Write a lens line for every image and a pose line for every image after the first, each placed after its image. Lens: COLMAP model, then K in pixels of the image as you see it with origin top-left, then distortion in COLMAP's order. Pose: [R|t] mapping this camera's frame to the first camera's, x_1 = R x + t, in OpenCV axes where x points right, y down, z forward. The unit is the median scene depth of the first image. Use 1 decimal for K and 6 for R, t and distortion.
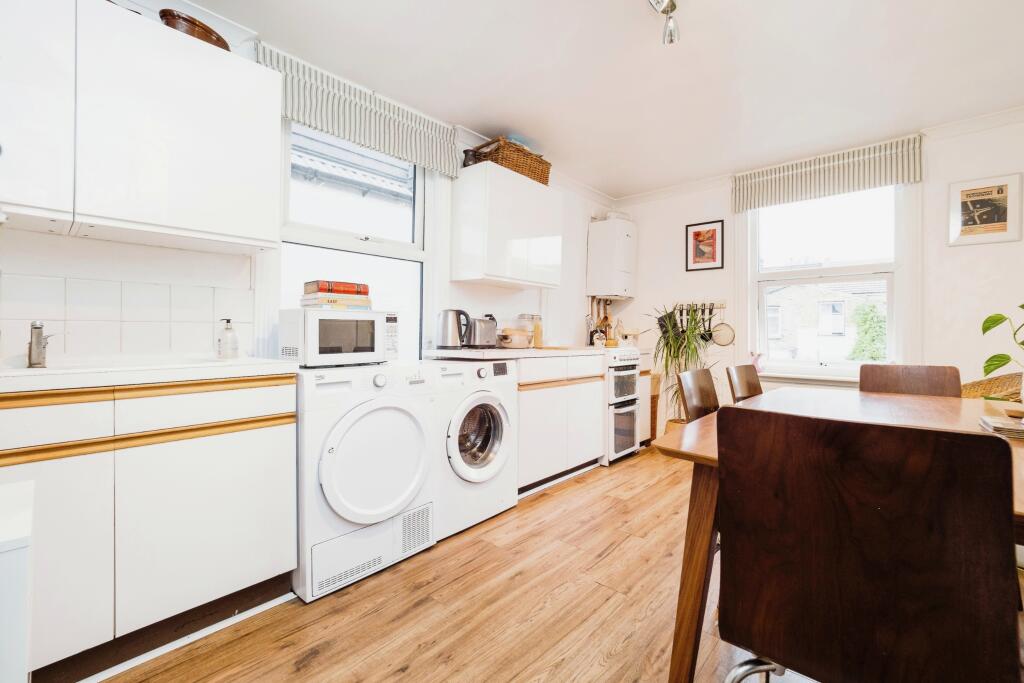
lens RADIAL K [[414.6, 0, 513.7], [0, 414.6, 328.2], [0, 0, 1]] dist [-0.001451, -0.000283]
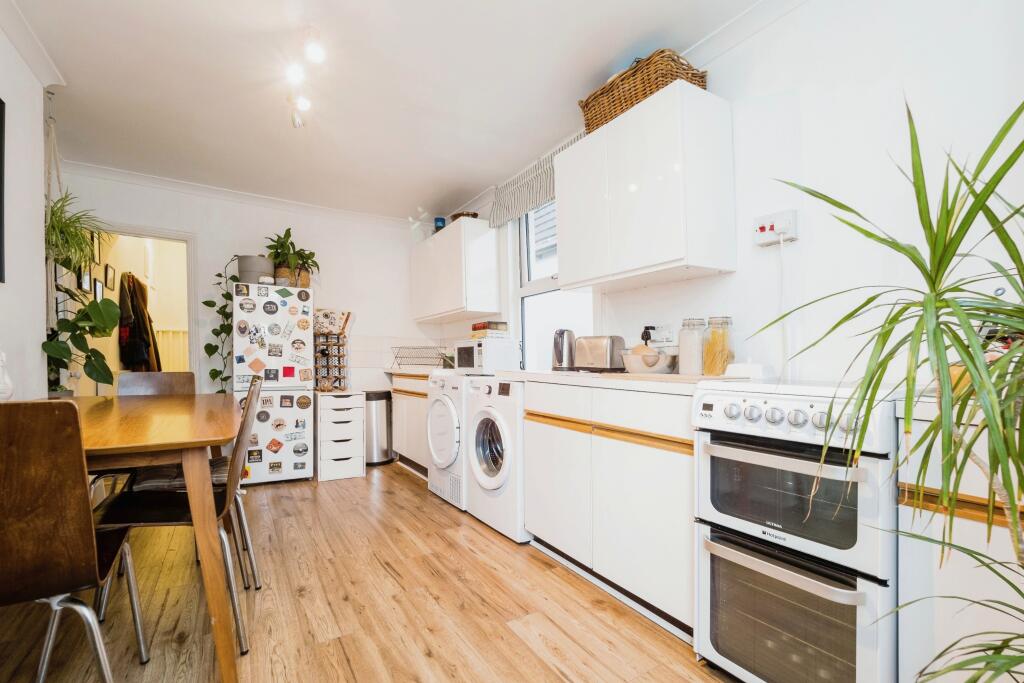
lens RADIAL K [[432.2, 0, 516.6], [0, 432.2, 366.4], [0, 0, 1]] dist [-0.001478, -0.000251]
pose [[-0.238613, 0.007706, -0.971084, 1.021345], [0.010247, 0.999933, 0.005417, 0.041839], [0.971061, -0.008658, -0.238676, 1.363276]]
